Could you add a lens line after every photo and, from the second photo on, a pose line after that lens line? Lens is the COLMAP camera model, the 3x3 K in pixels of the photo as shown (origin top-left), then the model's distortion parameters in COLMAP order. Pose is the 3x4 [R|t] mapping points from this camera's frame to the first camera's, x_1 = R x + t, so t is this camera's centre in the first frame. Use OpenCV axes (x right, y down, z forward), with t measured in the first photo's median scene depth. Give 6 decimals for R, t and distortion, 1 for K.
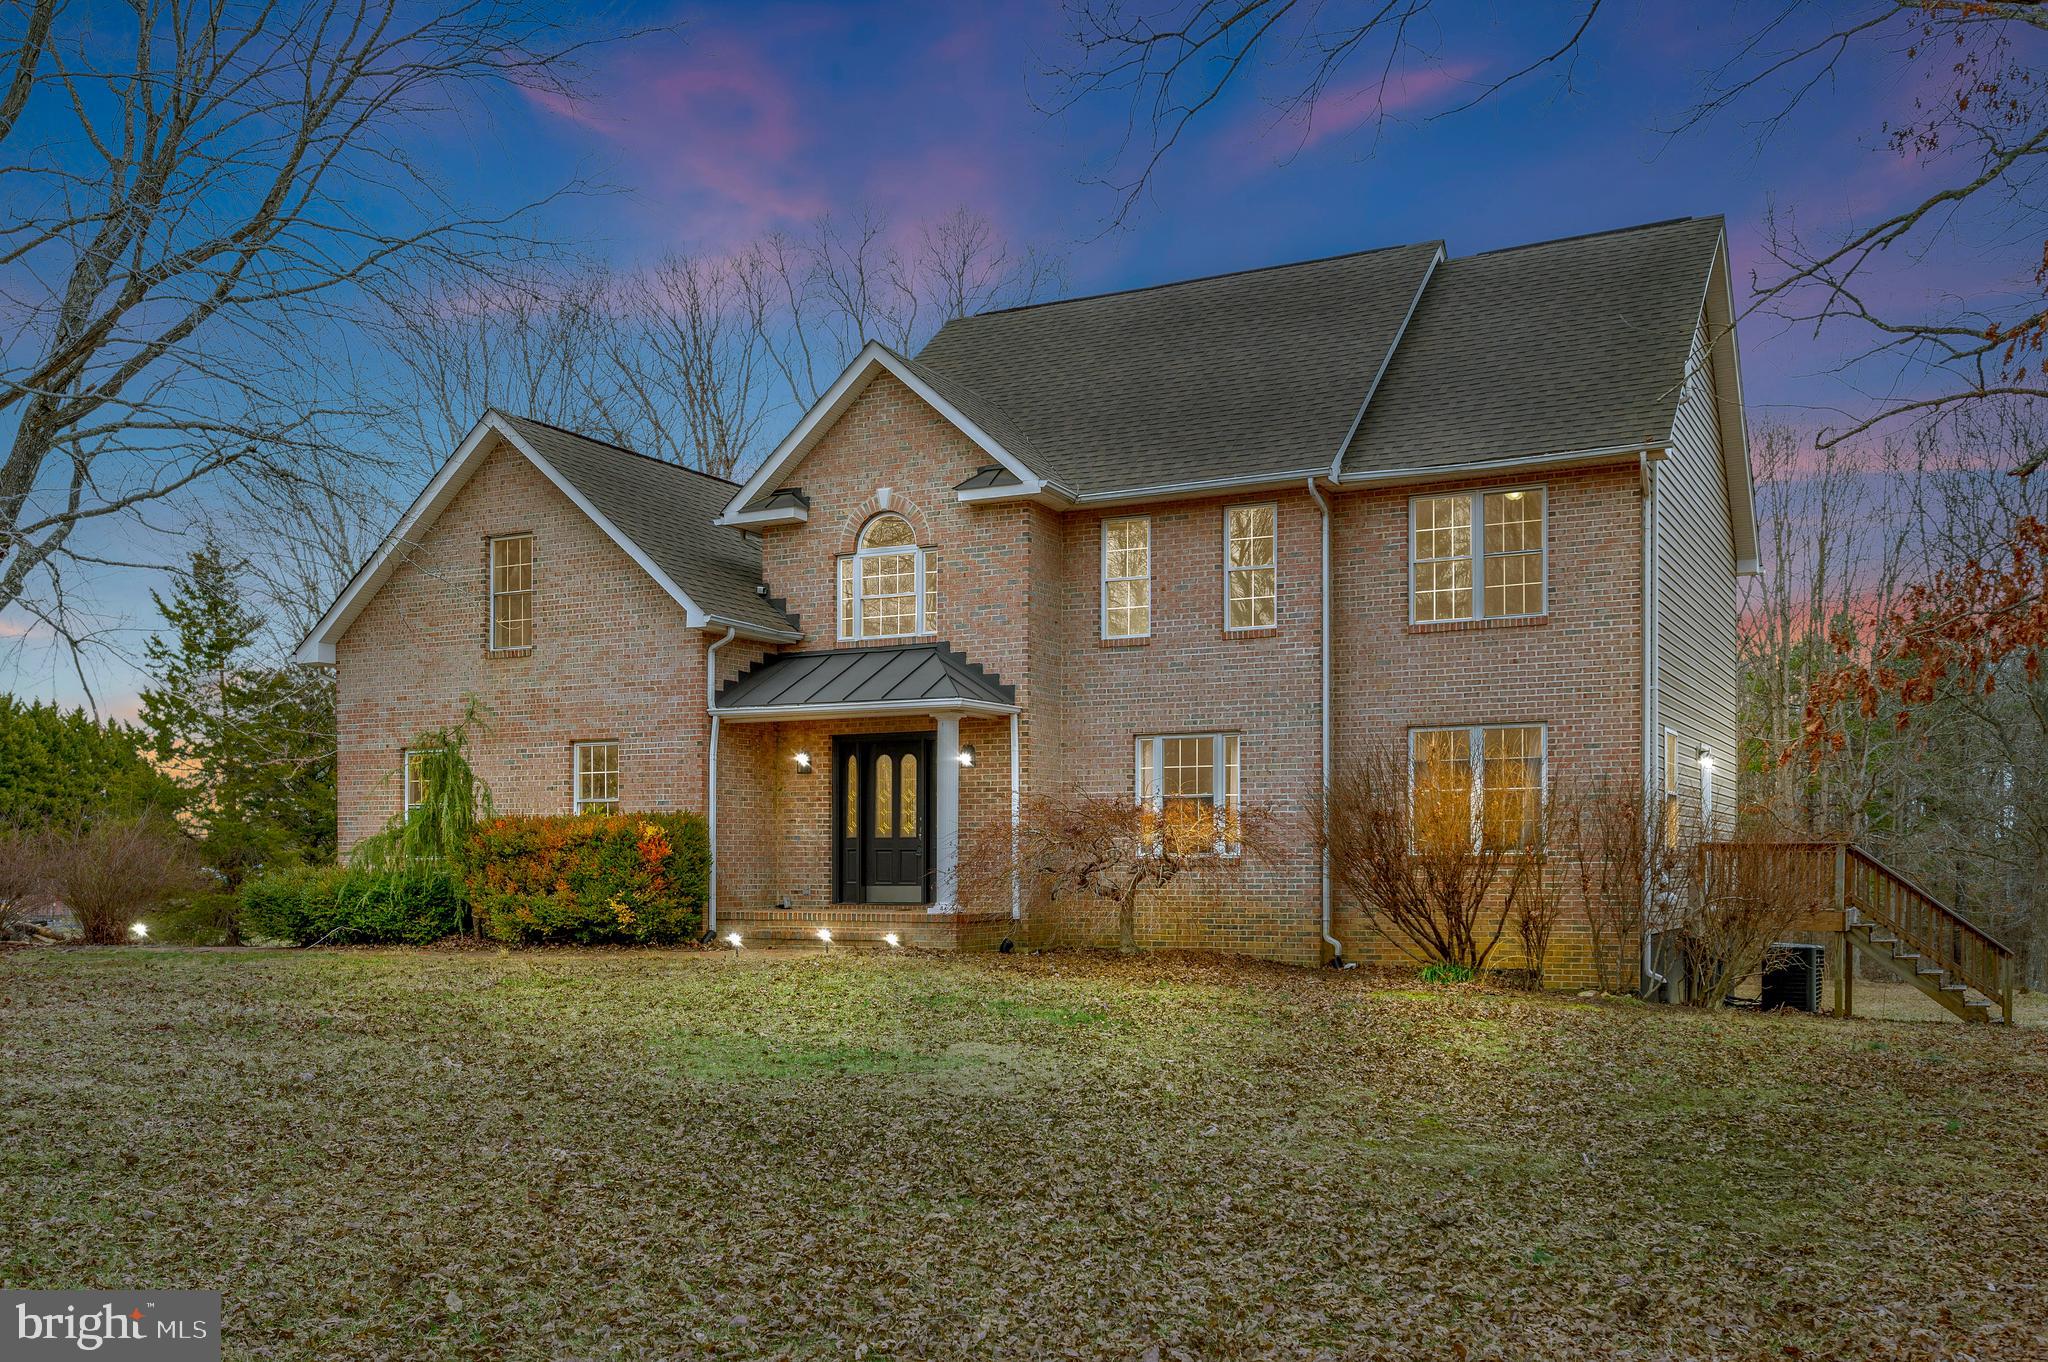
lens RADIAL K [[1821.1, 0, 1023.2], [0, 1821.1, 895.2], [0, 0, 1]] dist [0.006665, -0.004227]
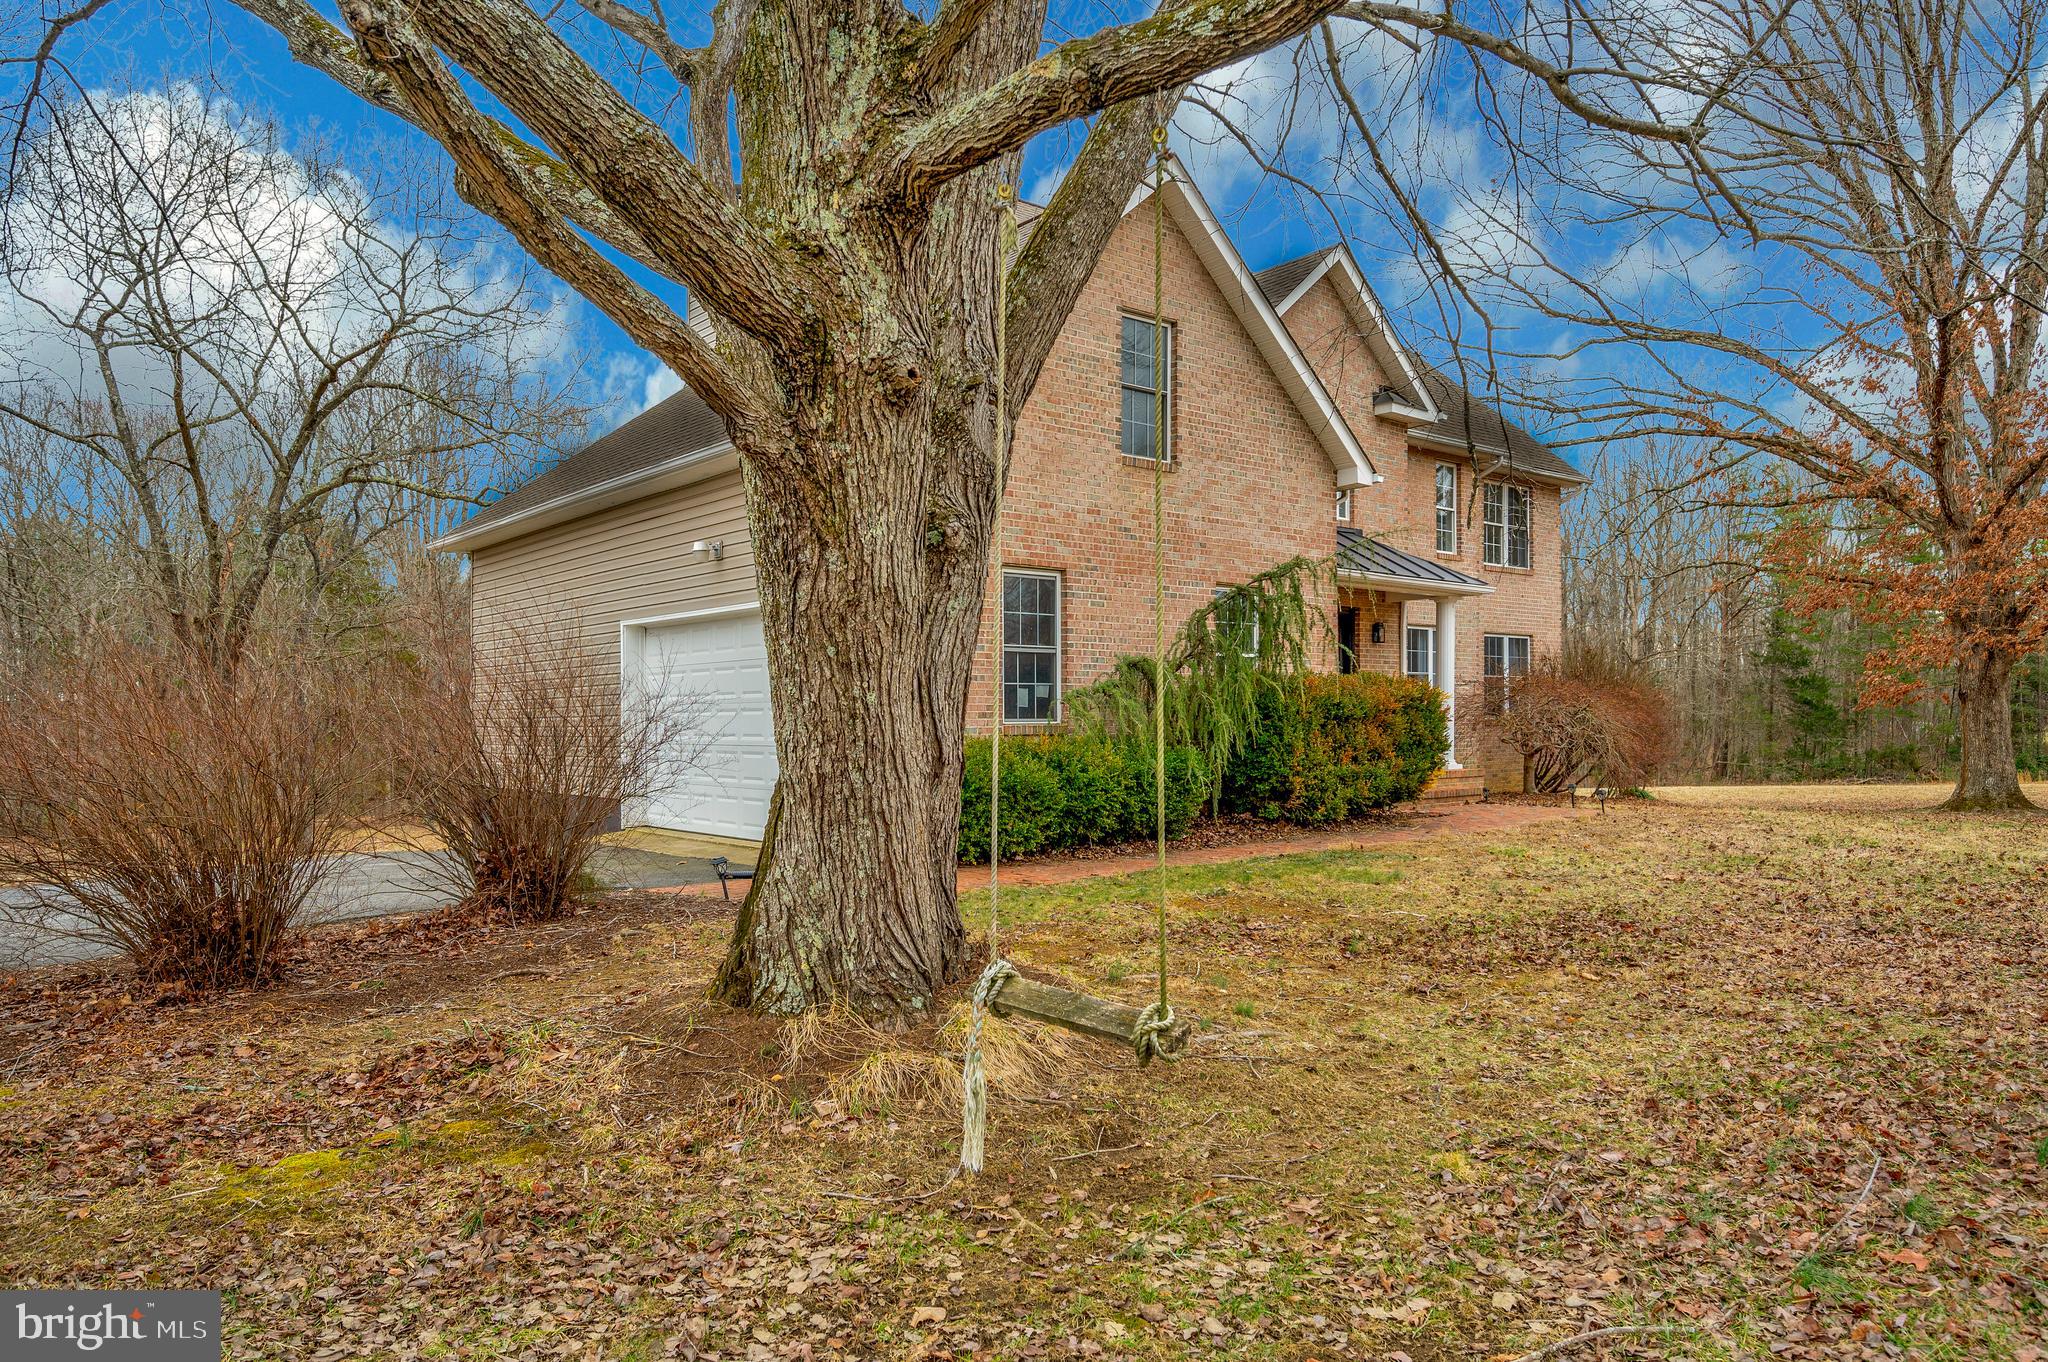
lens RADIAL K [[1365.7, 0, 1024.0], [0, 1365.7, 681.0], [0, 0, 1]] dist [-0.000958, -0.000028]
pose [[0.387243, 0.027676, 0.921562, -0.898152], [0.018346, 0.999120, -0.037714, -0.017399], [-0.921795, 0.031512, 0.386394, 0.868414]]
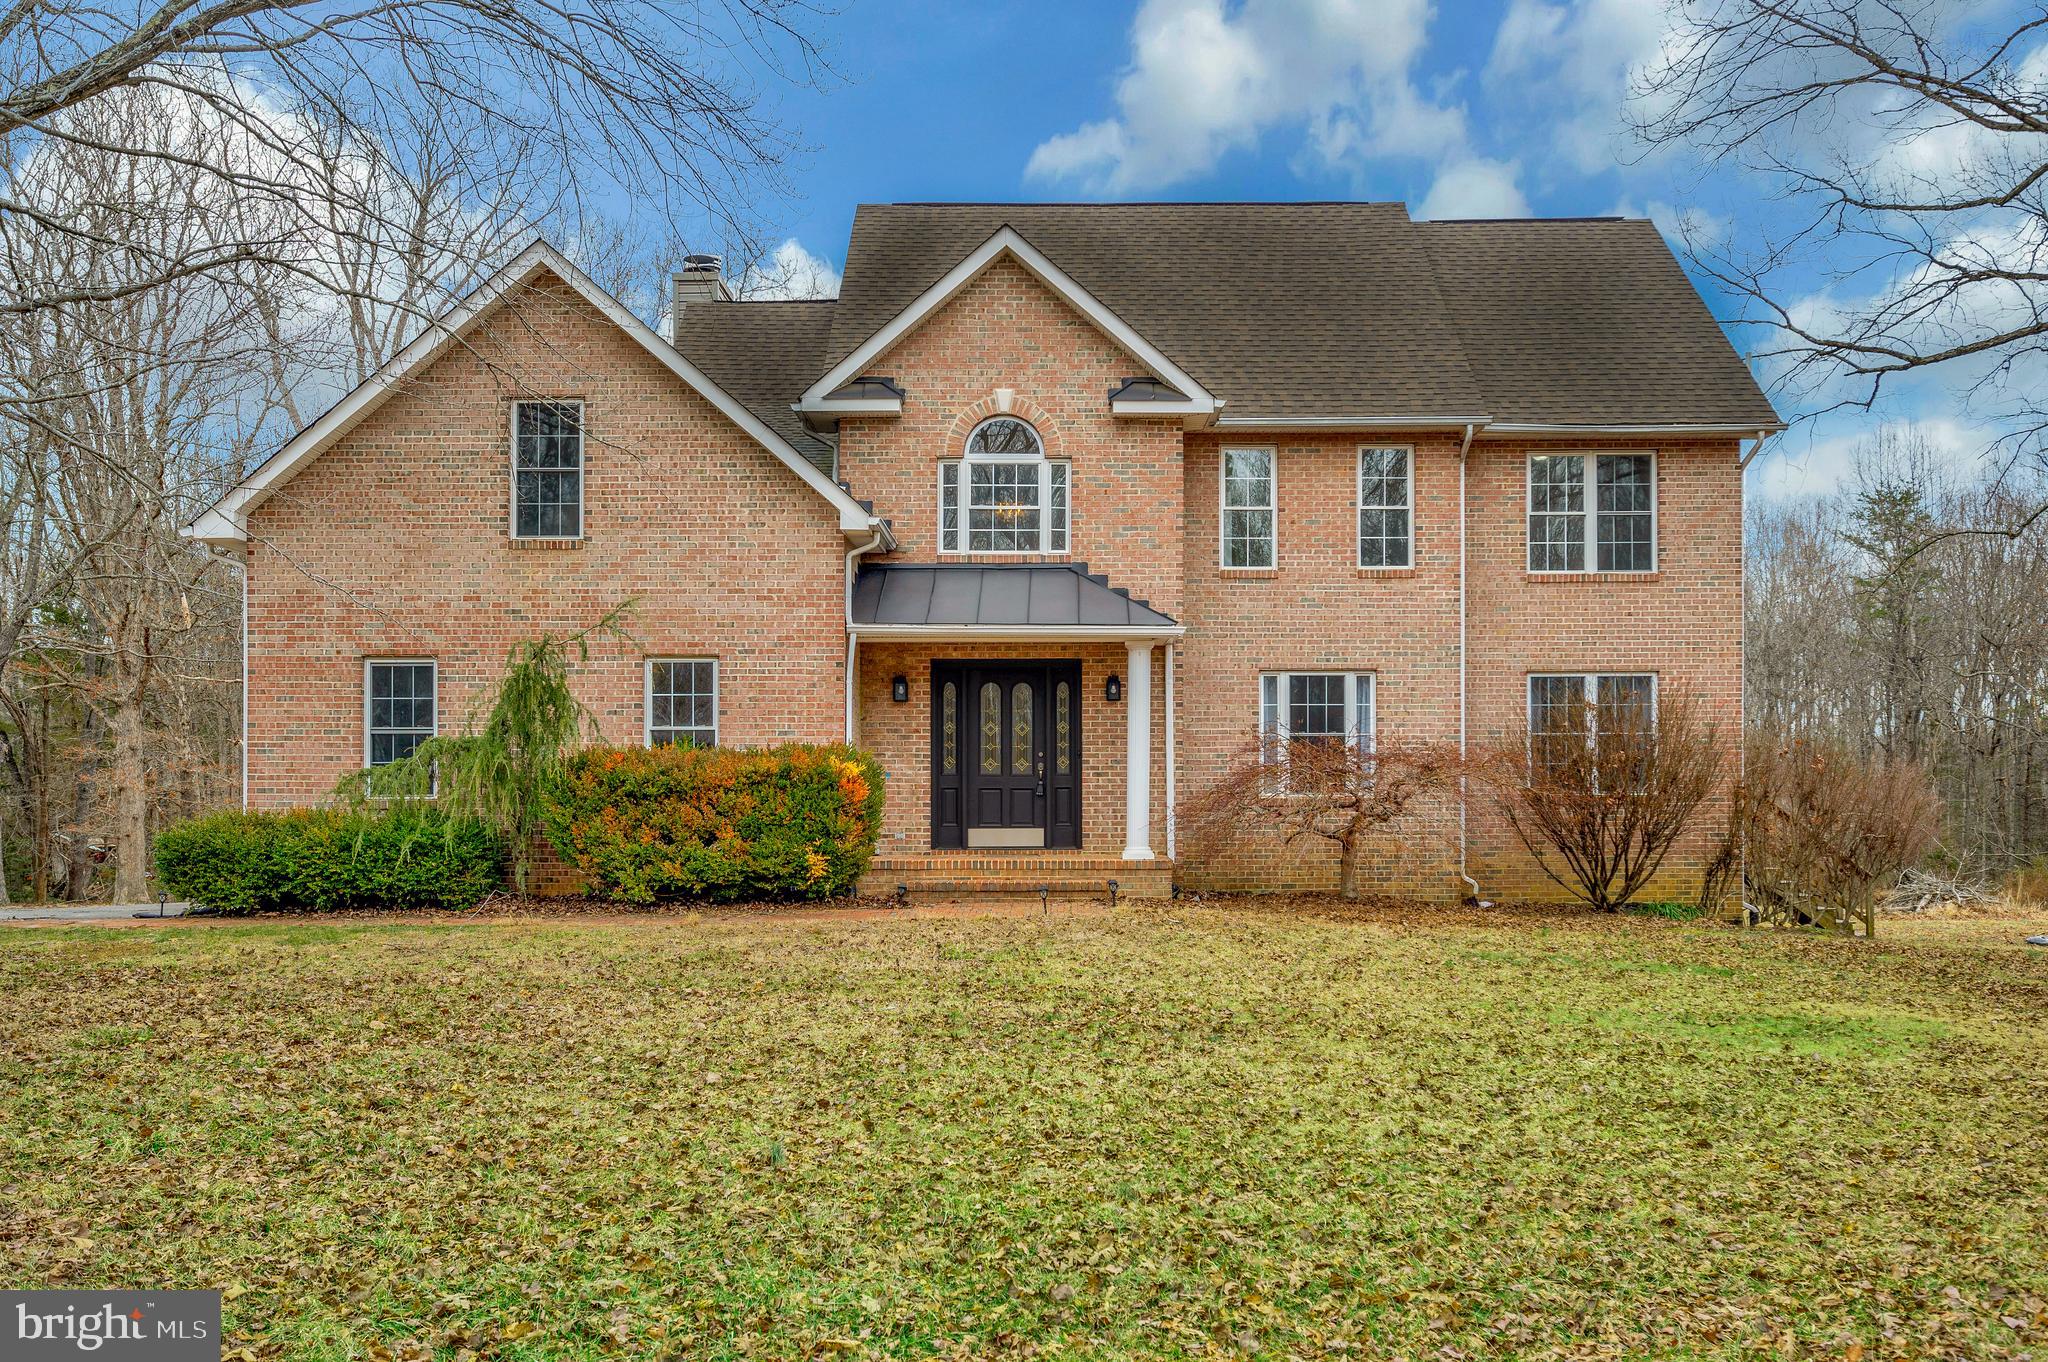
lens RADIAL K [[1823.6, 0, 1023.2], [0, 1823.6, 780.8], [0, 0, 1]] dist [0.005410, 0.003799]
pose [[0.888525, 0.003053, 0.458818, -0.490634], [0.006395, 0.999798, -0.019038, -0.011732], [-0.458783, 0.019850, 0.888326, 0.197970]]
